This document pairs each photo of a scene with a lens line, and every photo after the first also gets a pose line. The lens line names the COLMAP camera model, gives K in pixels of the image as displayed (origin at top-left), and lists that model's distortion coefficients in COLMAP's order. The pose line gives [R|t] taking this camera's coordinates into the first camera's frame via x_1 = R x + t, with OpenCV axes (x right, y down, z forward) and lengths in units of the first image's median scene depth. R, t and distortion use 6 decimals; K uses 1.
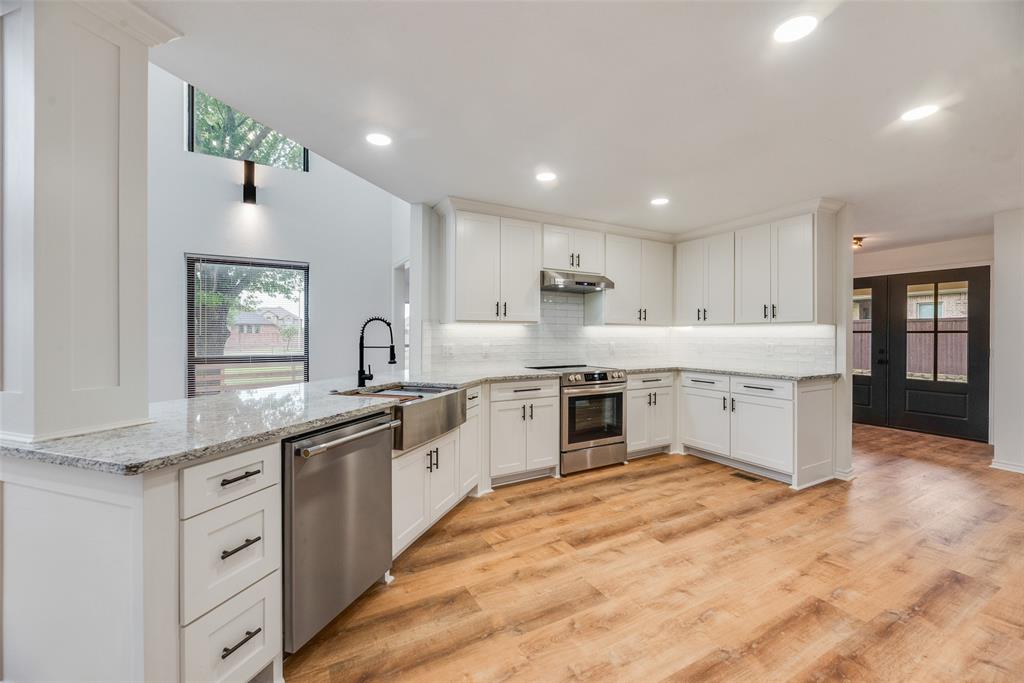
lens RADIAL K [[419.8, 0, 515.5], [0, 419.8, 343.6], [0, 0, 1]] dist [-0.002025, -0.000214]
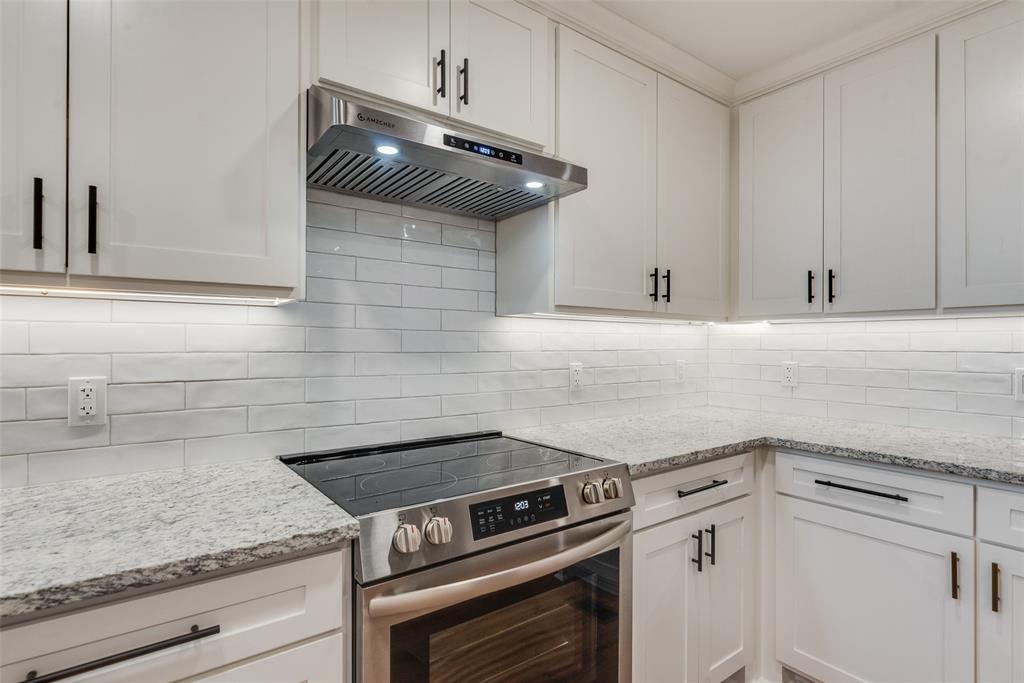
lens RADIAL K [[495.1, 0, 509.7], [0, 495.1, 344.6], [0, 0, 1]] dist [-0.005434, -0.000290]
pose [[0.993279, 0.001102, 0.115738, 0.137825], [0.001223, 0.999799, -0.020015, -0.011805], [-0.115737, 0.020023, 0.993078, 0.647897]]
